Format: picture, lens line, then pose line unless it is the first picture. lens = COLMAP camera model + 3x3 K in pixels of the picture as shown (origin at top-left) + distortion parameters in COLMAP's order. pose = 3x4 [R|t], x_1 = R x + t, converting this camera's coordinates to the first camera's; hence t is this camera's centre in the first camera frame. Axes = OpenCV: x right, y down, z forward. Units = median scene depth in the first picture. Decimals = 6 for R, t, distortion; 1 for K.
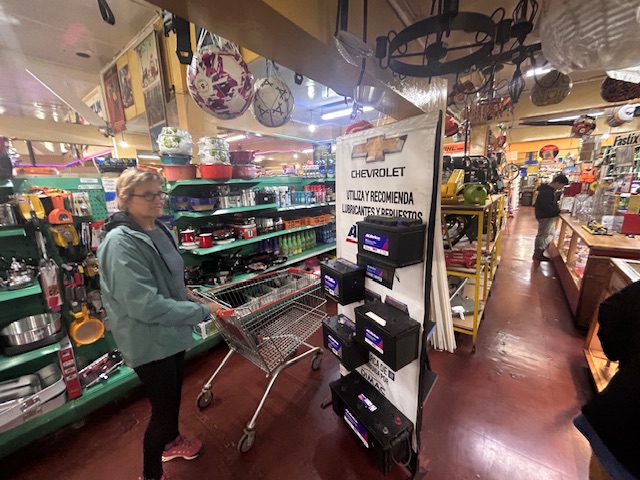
lens RADIAL K [[257.6, 0, 320.6], [0, 257.6, 238.6], [0, 0, 1]] dist [-0.002355, 0.001261]
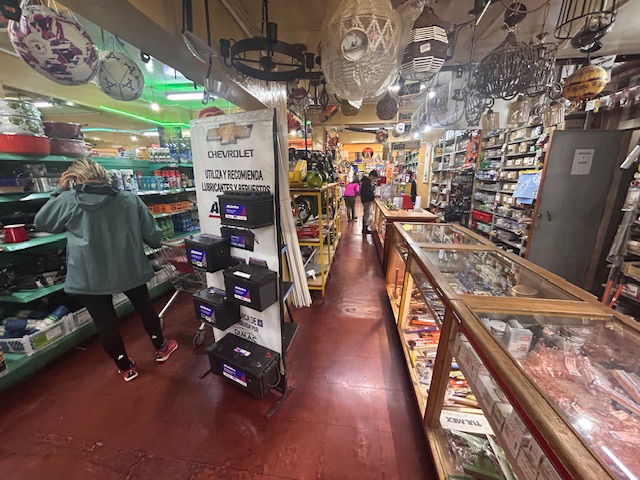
lens RADIAL K [[257.6, 0, 319.7], [0, 257.6, 239.0], [0, 0, 1]] dist [-0.002355, 0.001261]
pose [[0.870469, -0.094146, 0.483136, -0.029011], [0.080234, 0.995549, 0.049438, 0.085410], [-0.485640, -0.004270, 0.874149, -0.187332]]
